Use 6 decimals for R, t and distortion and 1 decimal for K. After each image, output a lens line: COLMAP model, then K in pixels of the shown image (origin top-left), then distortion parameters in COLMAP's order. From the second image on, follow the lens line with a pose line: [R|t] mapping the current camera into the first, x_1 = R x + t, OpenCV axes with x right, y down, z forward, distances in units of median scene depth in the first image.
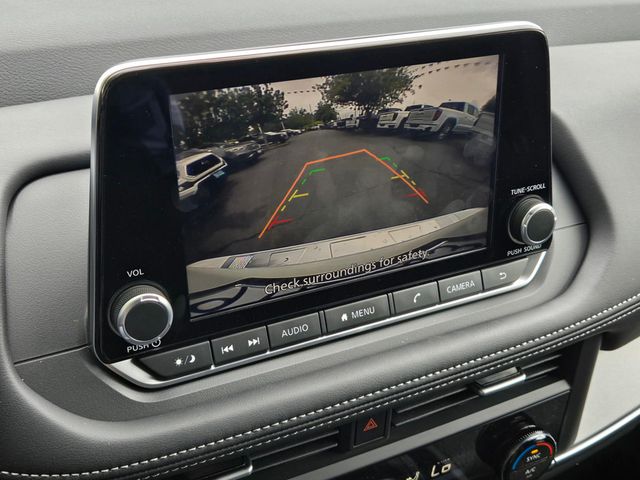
lens RADIAL K [[777.0, 0, 320.0], [0, 777.0, 240.0], [0, 0, 1]] dist [0.045383, -0.020946]
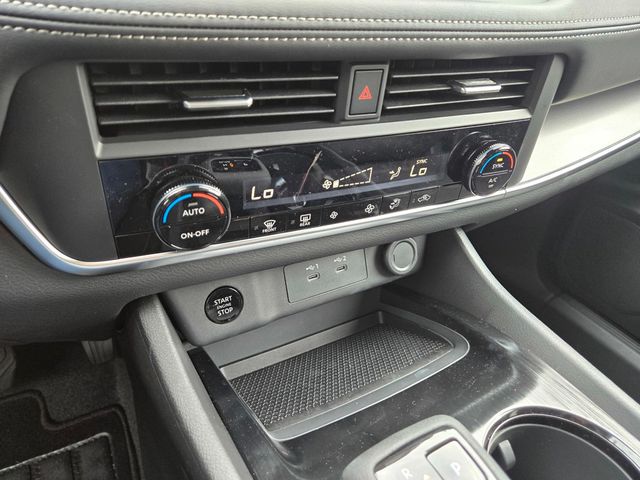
lens RADIAL K [[432.7, 0, 320.0], [0, 432.7, 240.0], [0, 0, 1]] dist [0.046817, -0.002237]
pose [[0.998865, 0.045816, 0.013050, 0.003647], [-0.046624, 0.996427, 0.070417, 0.403364], [-0.009777, -0.070945, 0.997432, 0.388023]]
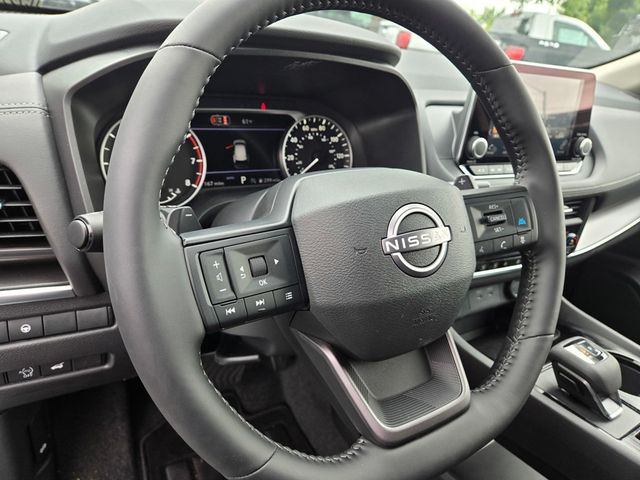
lens RADIAL K [[438.8, 0, 320.0], [0, 438.8, 240.0], [0, 0, 1]] dist [0.010113, 0.000374]
pose [[0.996718, 0.063518, 0.050192, -0.714464], [-0.058978, 0.994437, -0.087276, 0.503443], [-0.055456, 0.084030, 0.994919, -0.454667]]
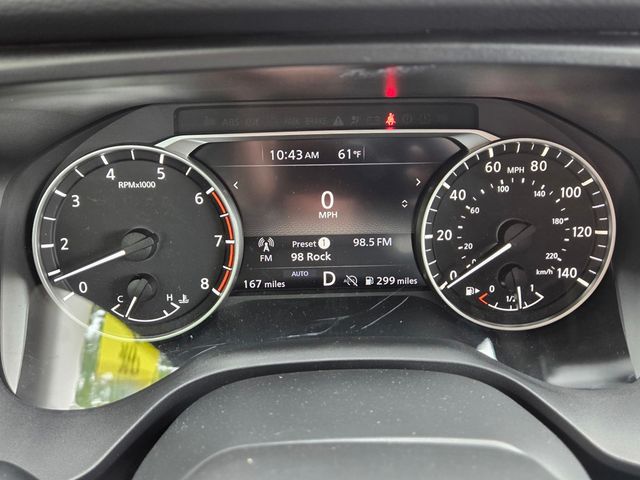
lens RADIAL K [[438.8, 0, 320.0], [0, 438.8, 240.0], [0, 0, 1]] dist [0.010113, 0.000374]
pose [[0.871883, 0.191129, -0.450876, -0.631349], [-0.200338, 0.979334, 0.027740, 0.163591], [0.446860, 0.066142, 0.892155, 0.267805]]
